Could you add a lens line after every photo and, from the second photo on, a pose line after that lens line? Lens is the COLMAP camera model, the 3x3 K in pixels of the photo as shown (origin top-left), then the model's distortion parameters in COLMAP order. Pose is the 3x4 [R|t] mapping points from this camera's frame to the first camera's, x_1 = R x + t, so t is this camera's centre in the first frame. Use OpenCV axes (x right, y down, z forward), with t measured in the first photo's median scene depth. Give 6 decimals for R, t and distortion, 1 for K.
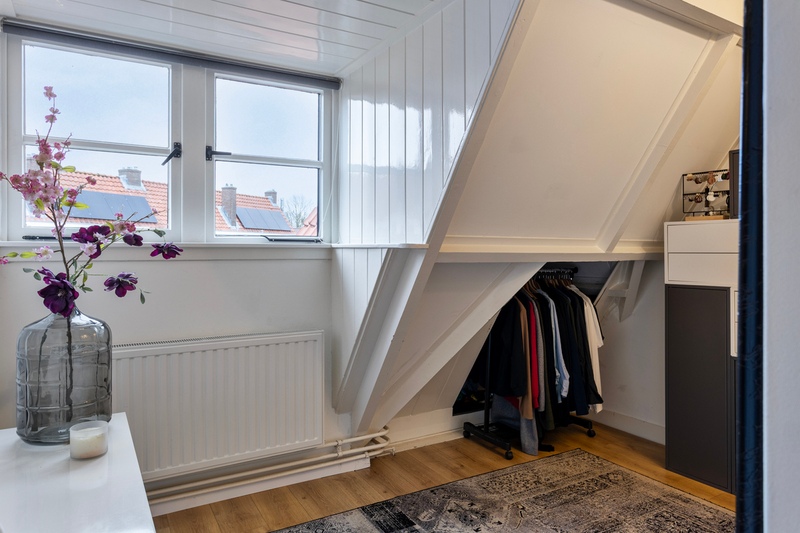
lens RADIAL K [[518.7, 0, 399.5], [0, 518.7, 262.4], [0, 0, 1]] dist [0.007615, 0.000529]
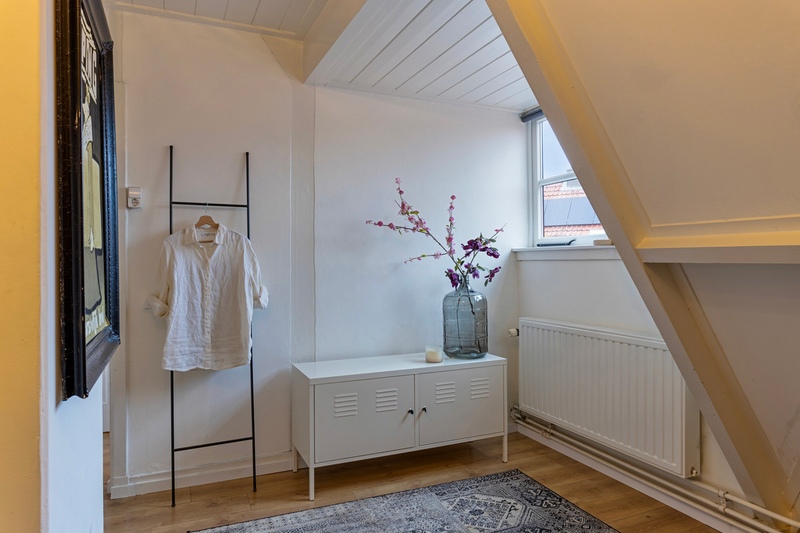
lens RADIAL K [[518.7, 0, 399.9], [0, 518.7, 264.5], [0, 0, 1]] dist [0.007615, 0.000529]
pose [[-0.124807, 0.008542, -0.992144, 0.856957], [-0.009162, 0.999910, 0.009761, -0.000205], [0.992139, 0.010308, -0.124718, 0.732614]]
